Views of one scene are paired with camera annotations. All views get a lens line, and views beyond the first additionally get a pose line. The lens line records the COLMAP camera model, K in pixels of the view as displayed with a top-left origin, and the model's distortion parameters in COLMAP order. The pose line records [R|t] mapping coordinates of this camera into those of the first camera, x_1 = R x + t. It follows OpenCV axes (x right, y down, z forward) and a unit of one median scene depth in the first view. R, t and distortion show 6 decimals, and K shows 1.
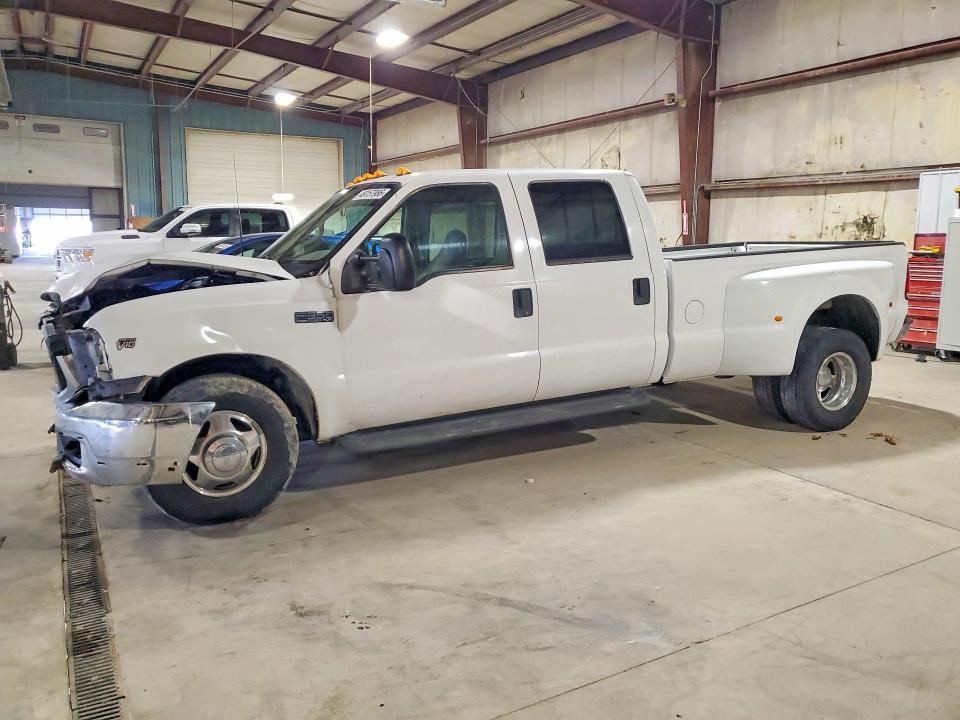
lens RADIAL K [[745.4, 0, 480.0], [0, 745.4, 360.0], [0, 0, 1]] dist [0.004337, -0.001935]
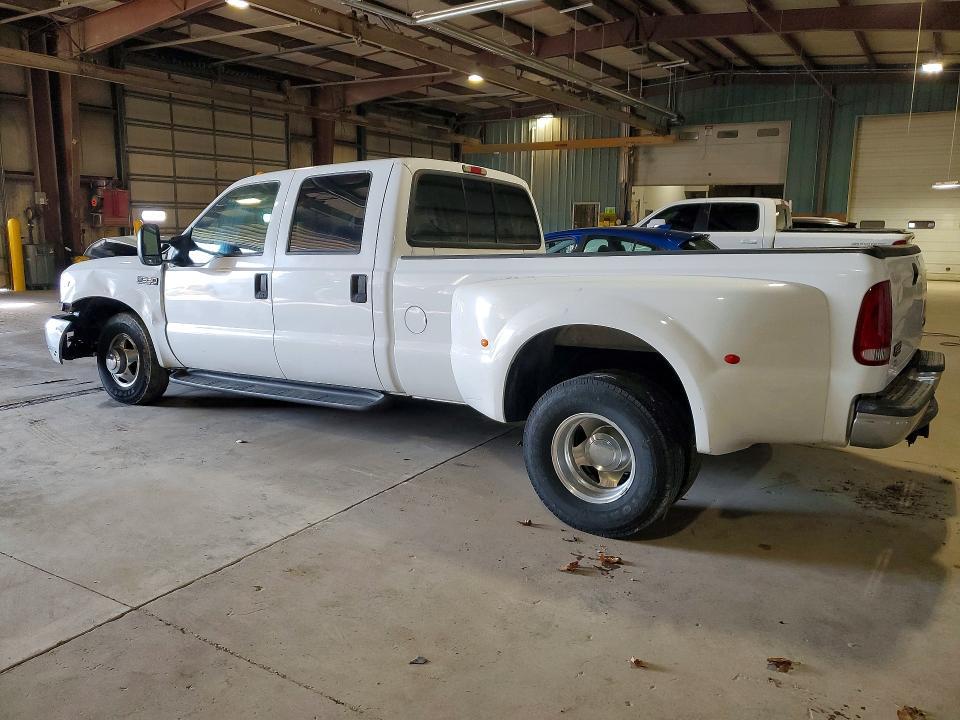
lens RADIAL K [[745.4, 0, 480.0], [0, 745.4, 360.0], [0, 0, 1]] dist [0.004337, -0.001935]
pose [[0.469919, 0.154296, -0.869120, 1.249058], [-0.149088, 0.984332, 0.094141, -0.127440], [0.870028, 0.085337, 0.485560, 0.762202]]
